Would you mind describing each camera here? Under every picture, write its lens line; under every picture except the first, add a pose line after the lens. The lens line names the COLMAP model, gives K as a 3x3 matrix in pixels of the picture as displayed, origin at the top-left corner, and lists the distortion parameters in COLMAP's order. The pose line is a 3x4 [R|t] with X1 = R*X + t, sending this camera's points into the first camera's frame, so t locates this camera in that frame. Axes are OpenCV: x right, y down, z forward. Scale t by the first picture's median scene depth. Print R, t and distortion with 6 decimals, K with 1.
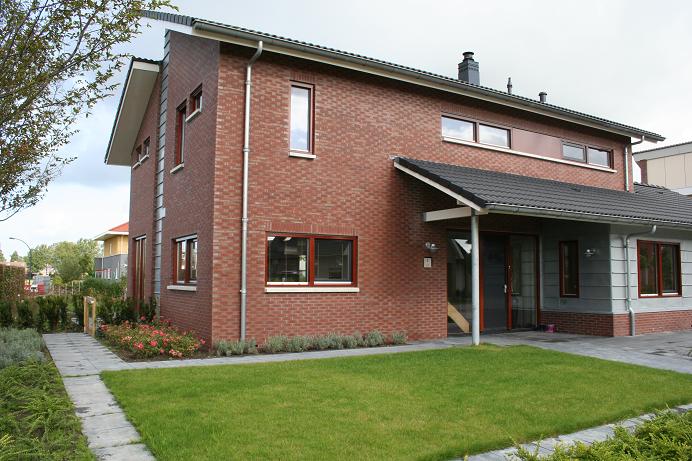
lens RADIAL K [[568.3, 0, 346.0], [0, 568.3, 230.5], [0, 0, 1]] dist [-0.135906, 0.010182]
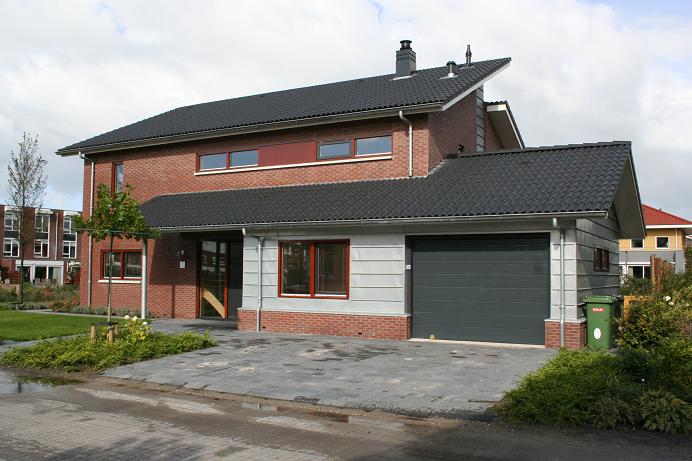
lens RADIAL K [[651.1, 0, 346.0], [0, 651.1, 230.5], [0, 0, 1]] dist [-0.060294, -0.003568]
pose [[0.504240, -0.055604, -0.861772, 1.644161], [0.072637, 0.997119, -0.021835, 0.034500], [0.860504, -0.051587, 0.506826, 0.489322]]
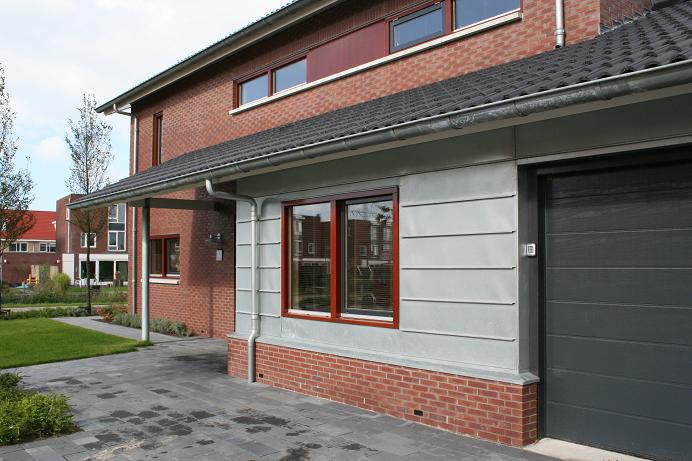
lens RADIAL K [[648.4, 0, 346.0], [0, 648.4, 230.5], [0, 0, 1]] dist [-0.089468, 0.011502]
pose [[0.169844, -0.056049, -0.983876, 1.131045], [0.092737, 0.994860, -0.040666, 0.073414], [0.981098, -0.084335, 0.174169, 0.947813]]
